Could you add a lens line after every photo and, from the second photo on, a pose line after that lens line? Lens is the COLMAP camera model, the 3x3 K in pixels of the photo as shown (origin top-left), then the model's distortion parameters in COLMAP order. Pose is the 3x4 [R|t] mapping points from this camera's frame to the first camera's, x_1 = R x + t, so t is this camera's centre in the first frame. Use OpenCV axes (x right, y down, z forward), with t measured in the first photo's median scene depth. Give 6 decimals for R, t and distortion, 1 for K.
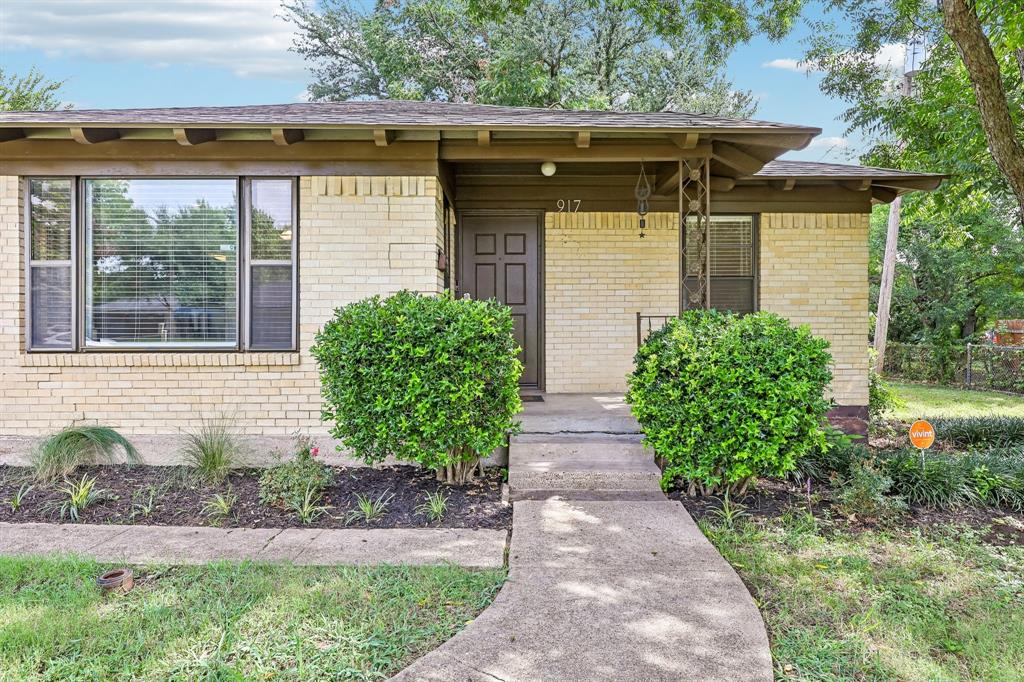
lens RADIAL K [[588.0, 0, 511.9], [0, 588.0, 328.0], [0, 0, 1]] dist [-0.000561, -0.000609]
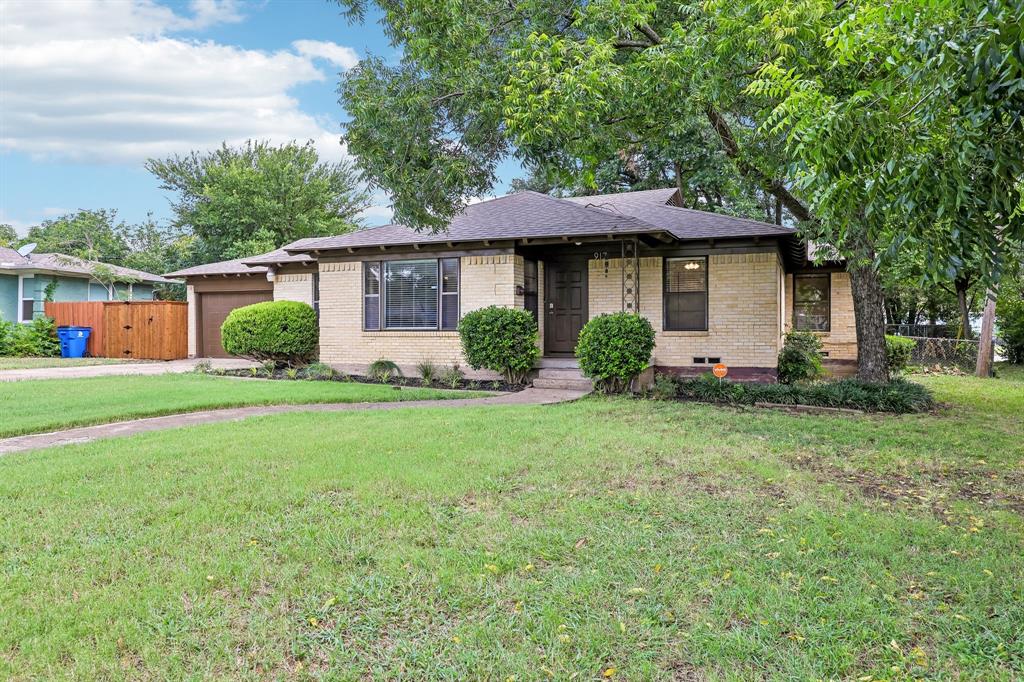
lens RADIAL K [[725.9, 0, 512.0], [0, 725.9, 341.0], [0, 0, 1]] dist [0.001420, 0.000548]
pose [[0.915825, 0.006384, -0.401528, 1.015752], [-0.003531, 0.999963, 0.007847, 0.057977], [0.401563, -0.005769, 0.915813, -1.611444]]
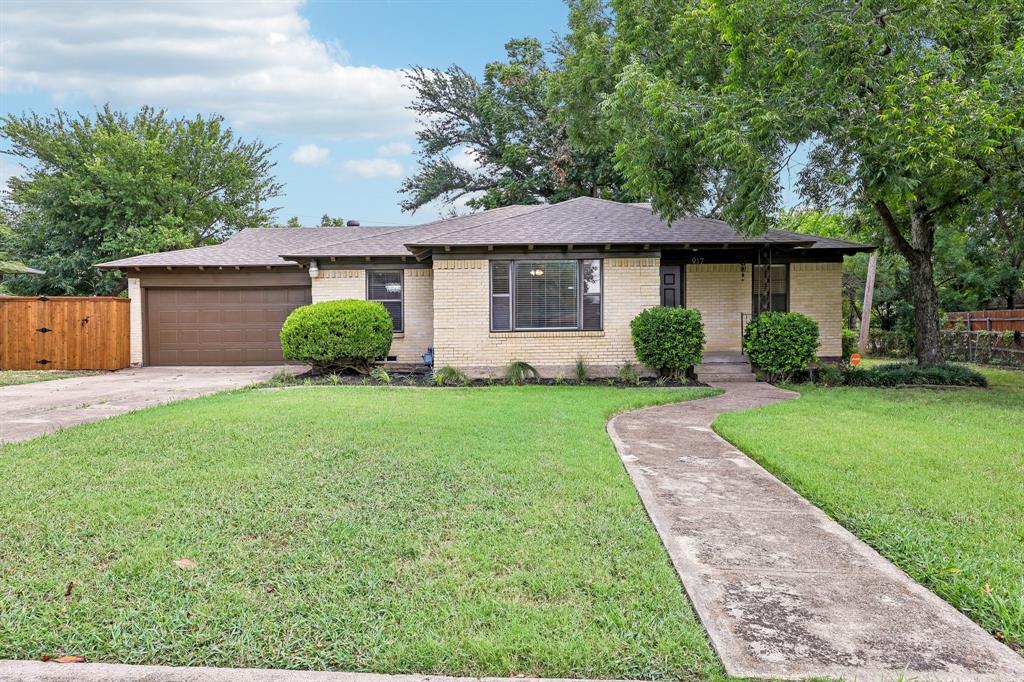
lens RADIAL K [[649.3, 0, 512.0], [0, 649.3, 341.0], [0, 0, 1]] dist [0.033314, 0.000427]
pose [[0.999588, -0.011709, 0.026214, -0.828488], [0.011073, 0.999644, 0.024257, 0.014729], [-0.026488, -0.023957, 0.999362, -1.714568]]
